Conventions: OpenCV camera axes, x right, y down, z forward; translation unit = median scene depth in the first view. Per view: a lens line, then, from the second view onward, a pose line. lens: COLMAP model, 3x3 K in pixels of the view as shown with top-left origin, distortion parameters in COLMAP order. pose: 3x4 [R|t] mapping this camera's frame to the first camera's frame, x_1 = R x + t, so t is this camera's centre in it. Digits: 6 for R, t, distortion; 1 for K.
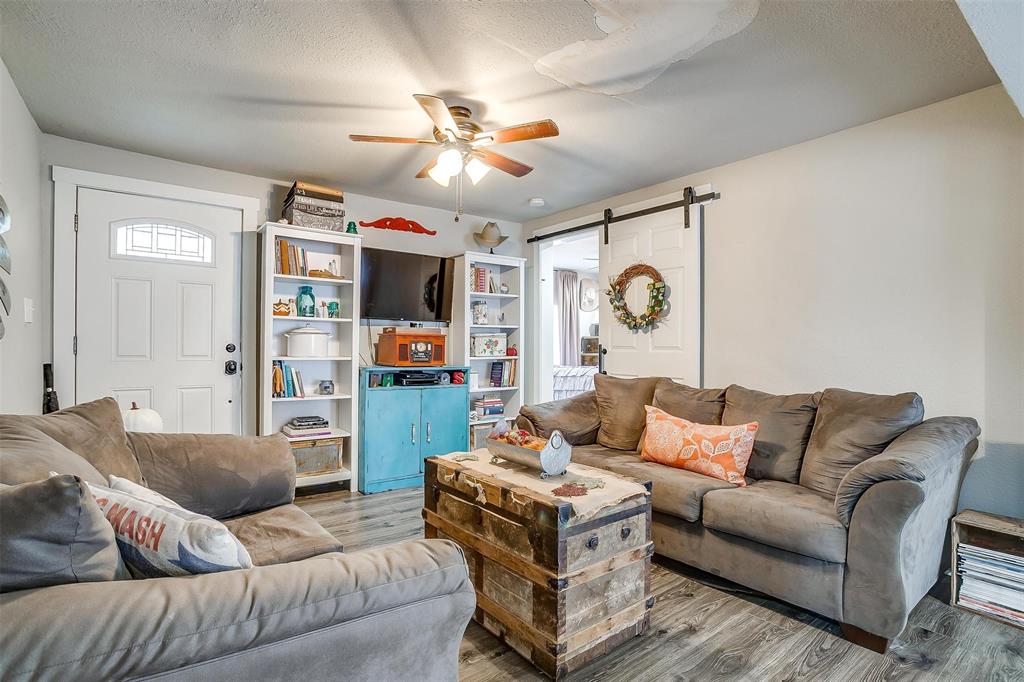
lens RADIAL K [[507.4, 0, 510.6], [0, 507.4, 352.0], [0, 0, 1]] dist [-0.057019, 0.030673]
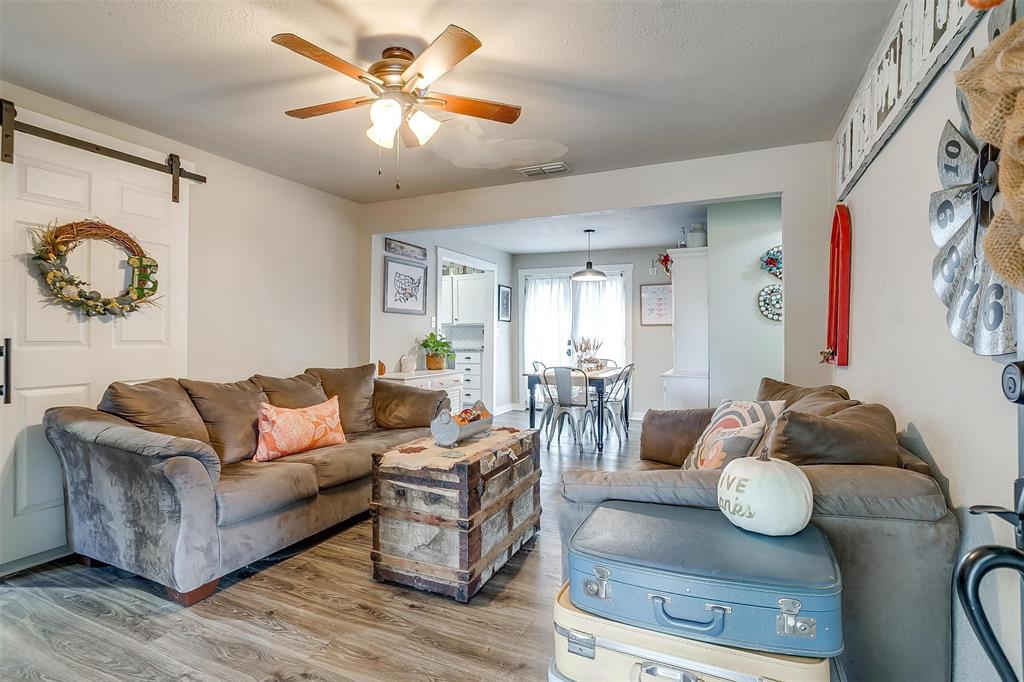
lens RADIAL K [[507.4, 0, 513.9], [0, 507.4, 338.3], [0, 0, 1]] dist [-0.057019, 0.030673]
pose [[-0.475712, -0.008361, 0.879562, -0.673876], [0.012205, 0.999796, 0.016105, -0.020972], [-0.879517, 0.018396, -0.475512, 0.903905]]
